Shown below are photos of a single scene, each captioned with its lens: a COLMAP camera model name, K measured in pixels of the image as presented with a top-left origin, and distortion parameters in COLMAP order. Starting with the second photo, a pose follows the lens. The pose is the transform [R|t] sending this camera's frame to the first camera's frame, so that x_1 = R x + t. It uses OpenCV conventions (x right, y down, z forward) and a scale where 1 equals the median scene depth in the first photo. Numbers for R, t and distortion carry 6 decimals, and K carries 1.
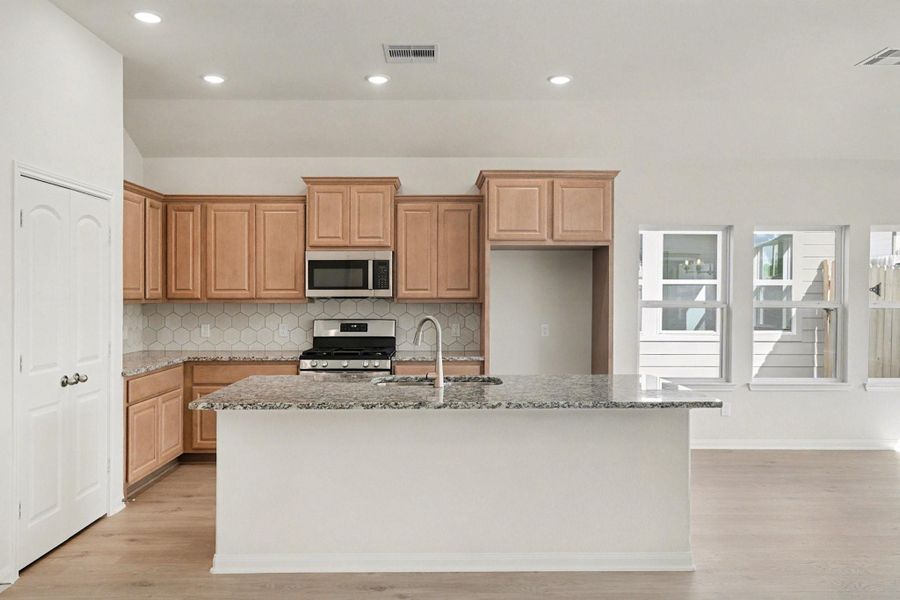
lens RADIAL K [[674.2, 0, 452.8], [0, 674.2, 298.7], [0, 0, 1]] dist [-0.009255, 0.011639]
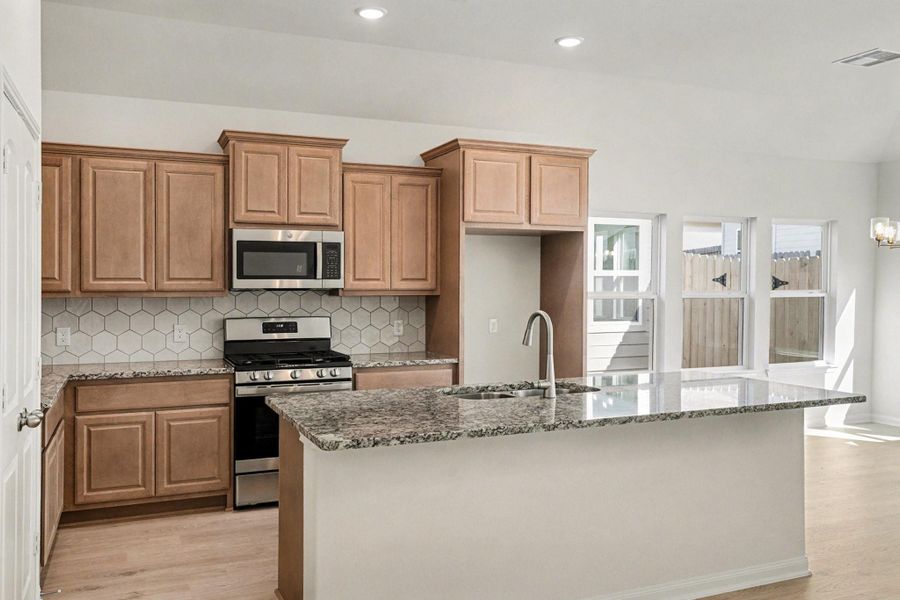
lens RADIAL K [[741.5, 0, 447.2], [0, 741.5, 295.1], [0, 0, 1]] dist [0.004246, -0.004491]
pose [[0.926687, -0.005839, 0.375788, -0.311280], [0.003187, 0.999965, 0.007678, -0.001147], [-0.375820, -0.005918, 0.926674, 0.134563]]
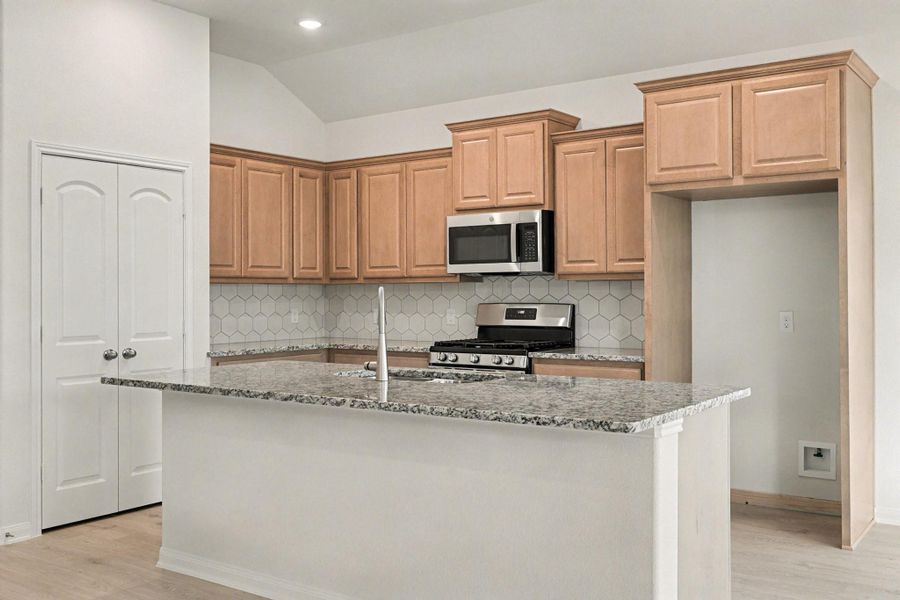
lens RADIAL K [[883.0, 0, 448.7], [0, 883.0, 298.5], [0, 0, 1]] dist [-0.008302, 0.000000]
pose [[0.800282, -0.000313, -0.599624, 0.413884], [0.003080, 0.999989, 0.003588, 0.023025], [0.599616, -0.004719, 0.800274, 0.164725]]
